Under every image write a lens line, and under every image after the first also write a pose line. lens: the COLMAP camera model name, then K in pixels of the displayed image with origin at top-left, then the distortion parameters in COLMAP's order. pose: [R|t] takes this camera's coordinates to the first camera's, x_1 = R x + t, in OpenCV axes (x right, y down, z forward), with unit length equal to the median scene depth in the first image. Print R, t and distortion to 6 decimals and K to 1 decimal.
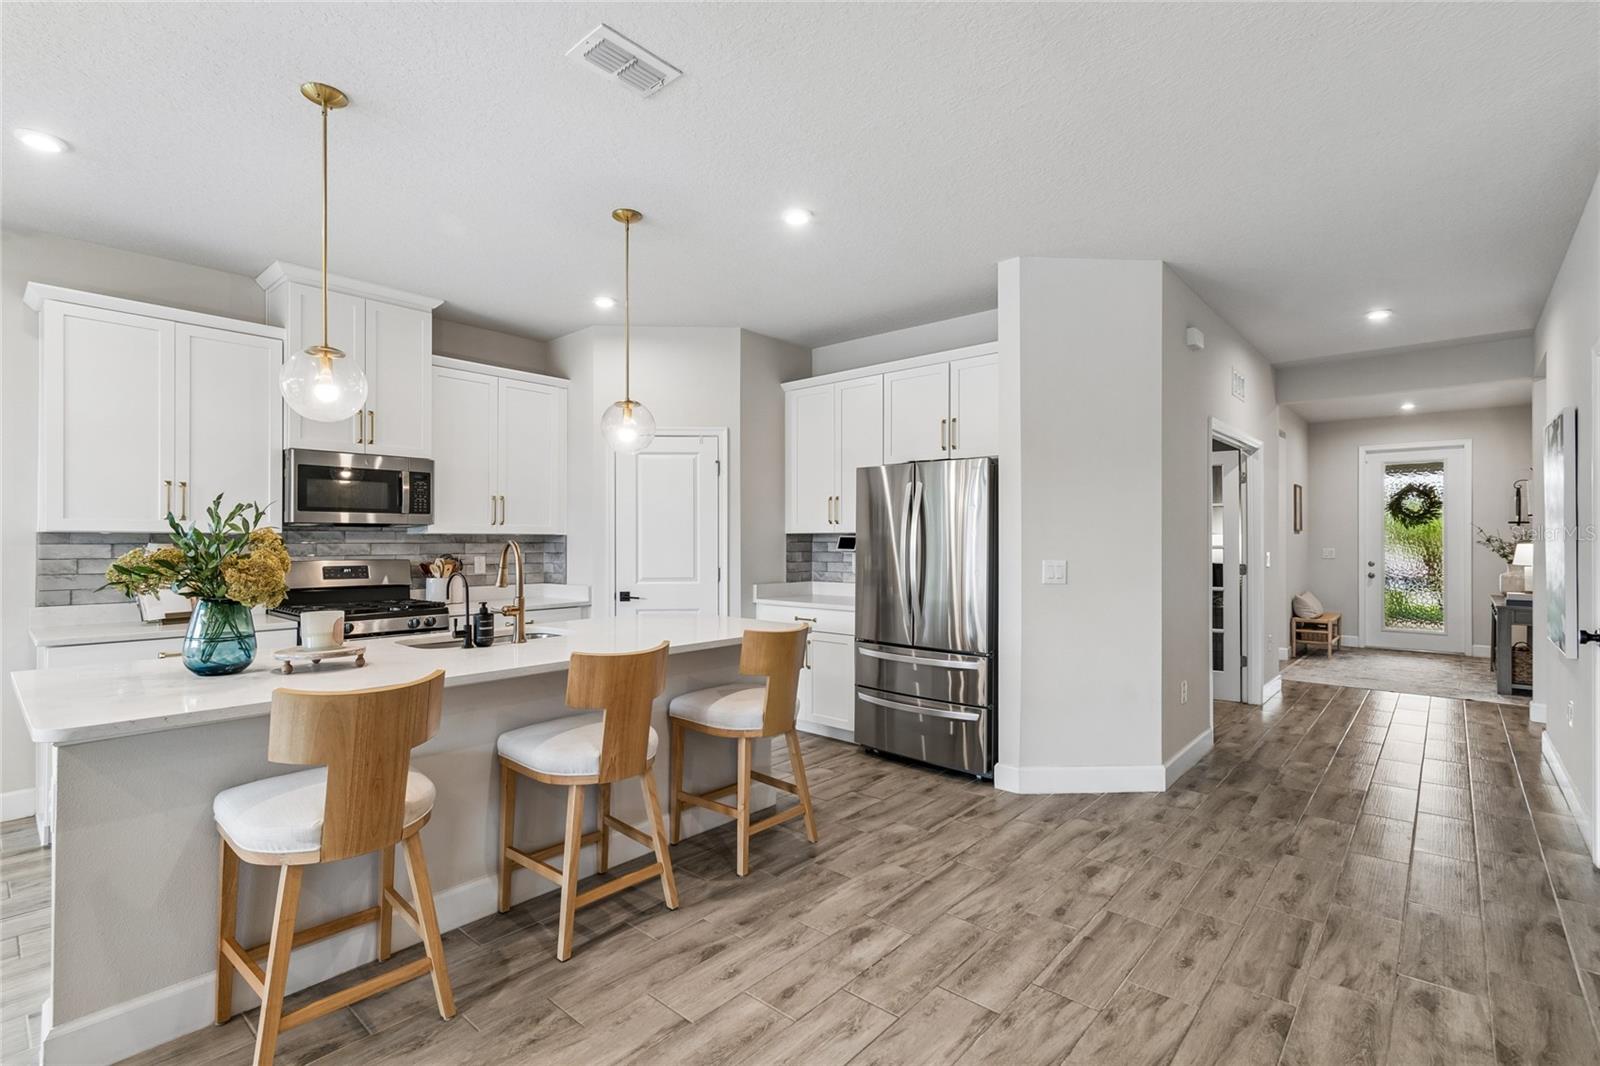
lens RADIAL K [[720.2, 0, 794.8], [0, 720.2, 539.8], [0, 0, 1]] dist [0.000254, -0.000132]
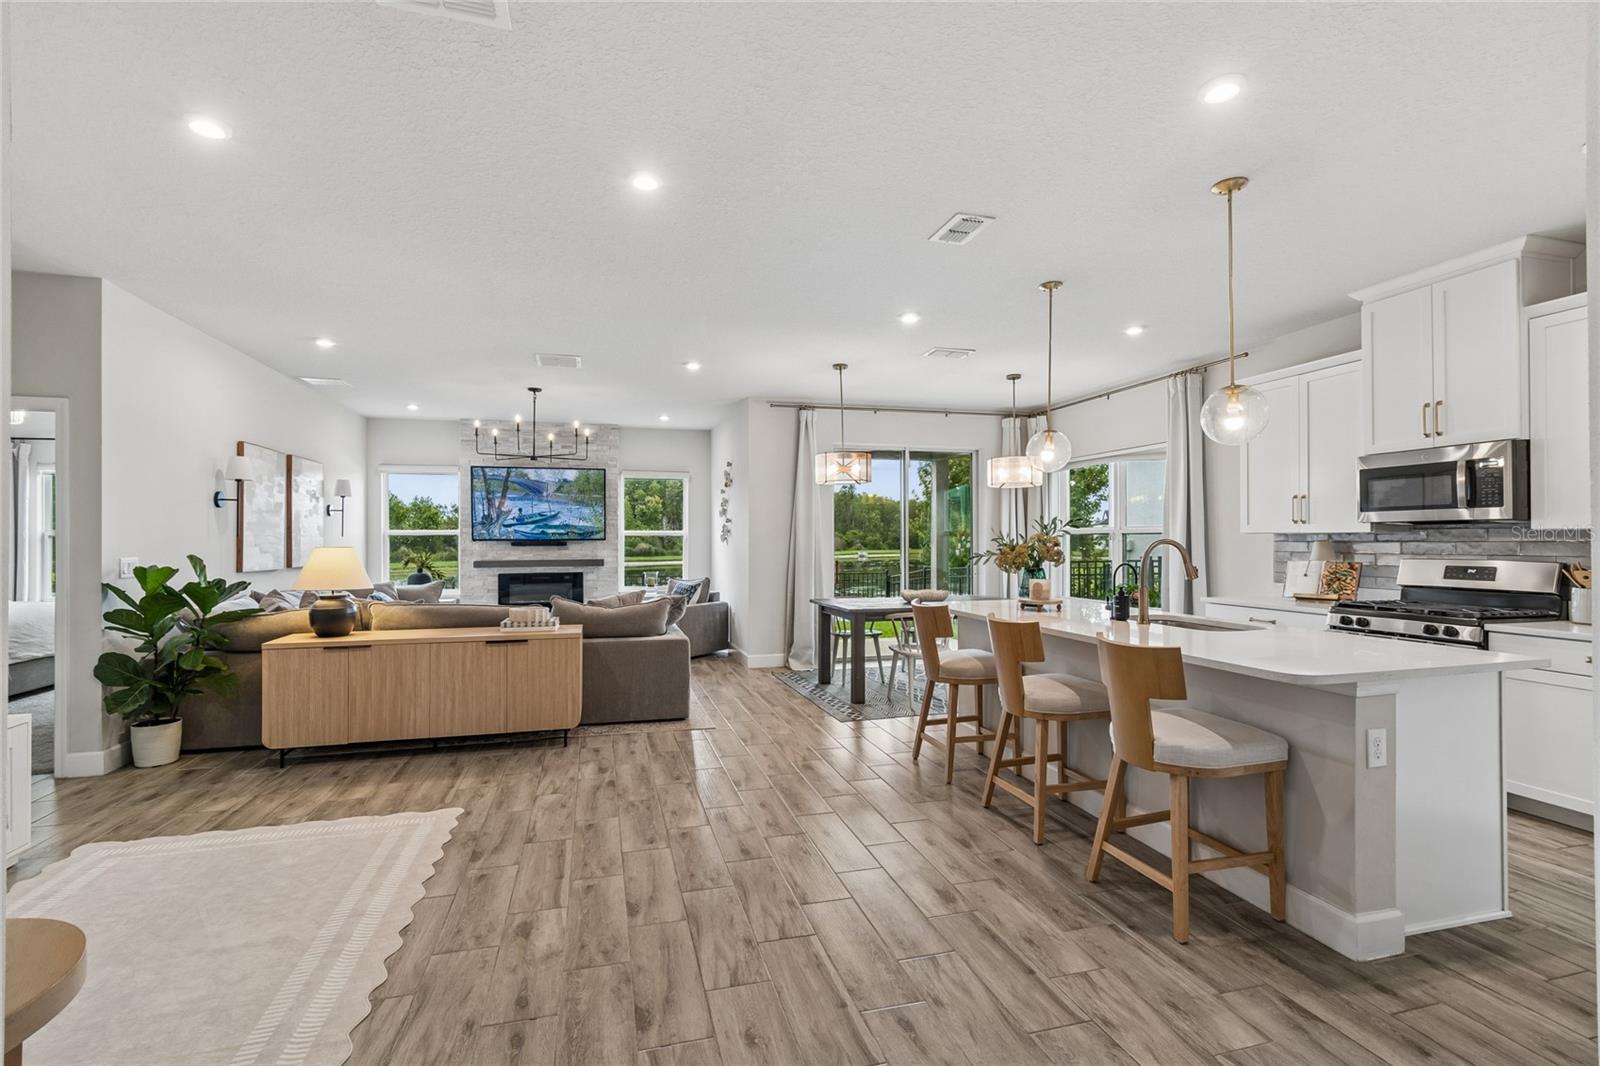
lens RADIAL K [[720.2, 0, 794.8], [0, 720.2, 539.8], [0, 0, 1]] dist [0.000254, -0.000132]
pose [[-0.537097, -0.000872, -0.843520, 0.703702], [0.002678, 0.999993, -0.002738, 0.002753], [0.843516, -0.003730, -0.537091, 0.858853]]
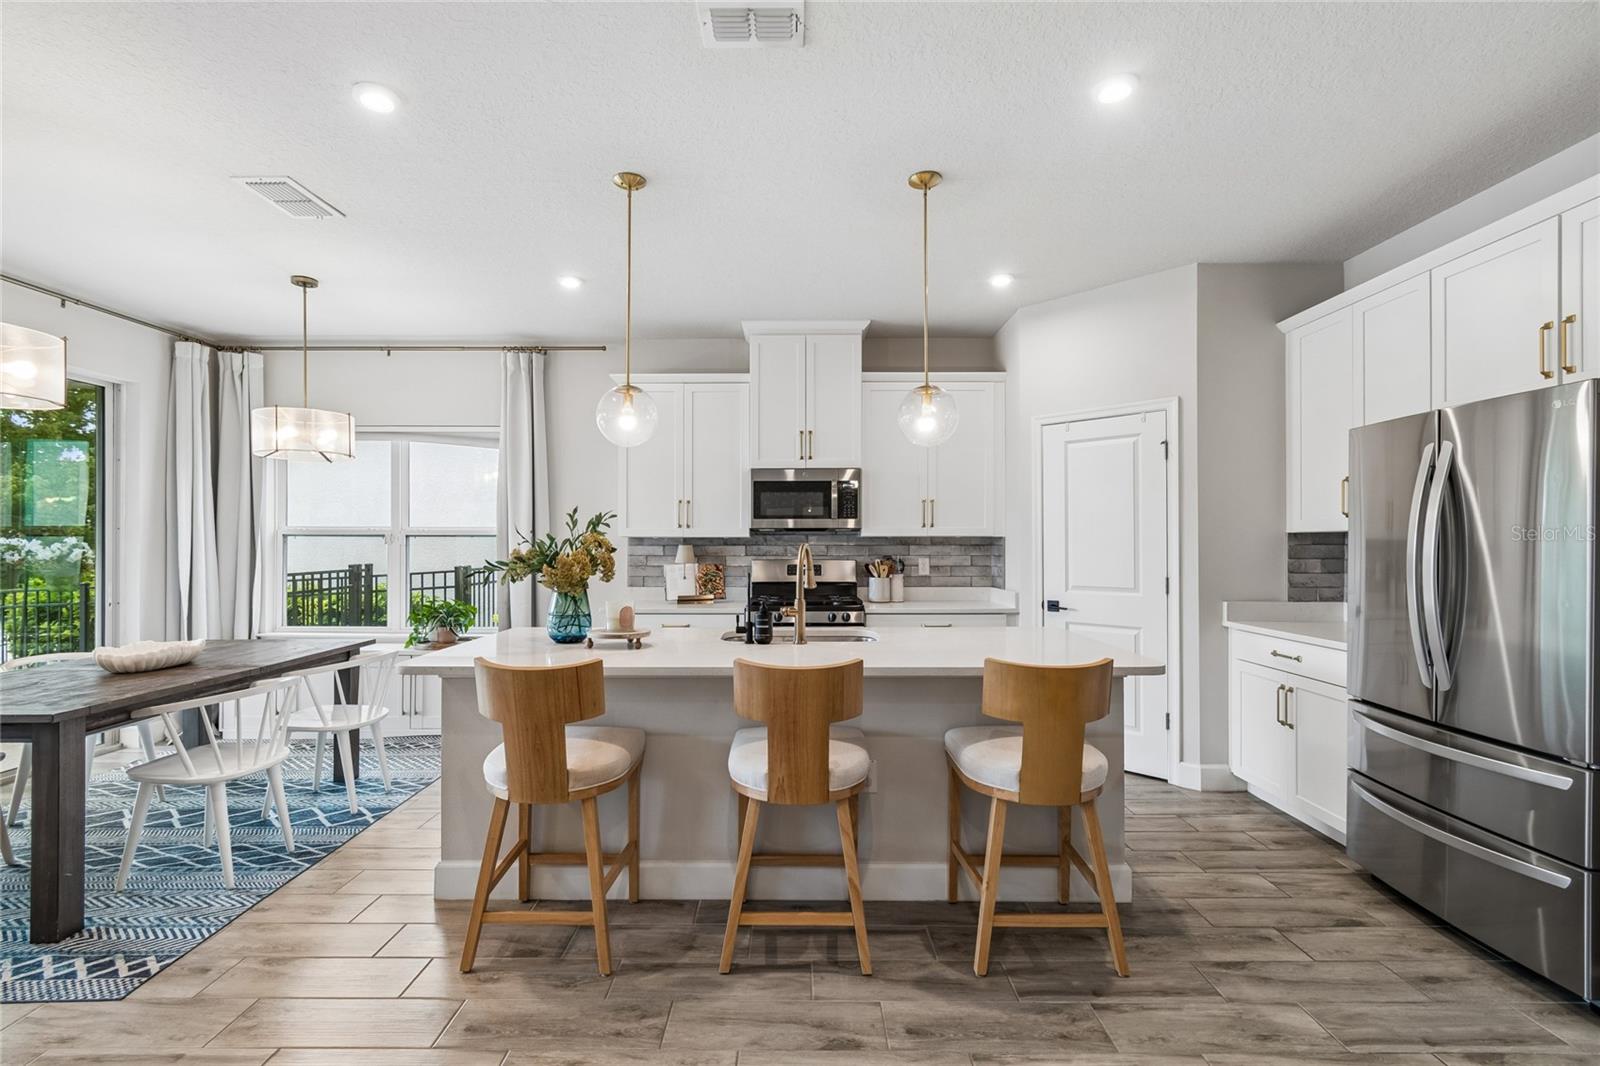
lens RADIAL K [[706.1, 0, 799.5], [0, 706.1, 540.6], [0, 0, 1]] dist [-0.002800, -0.000566]
pose [[0.665341, -0.003098, -0.746534, 0.265472], [0.001715, 0.999995, -0.002622, 0.000396], [0.746538, 0.000465, 0.665343, 0.252142]]
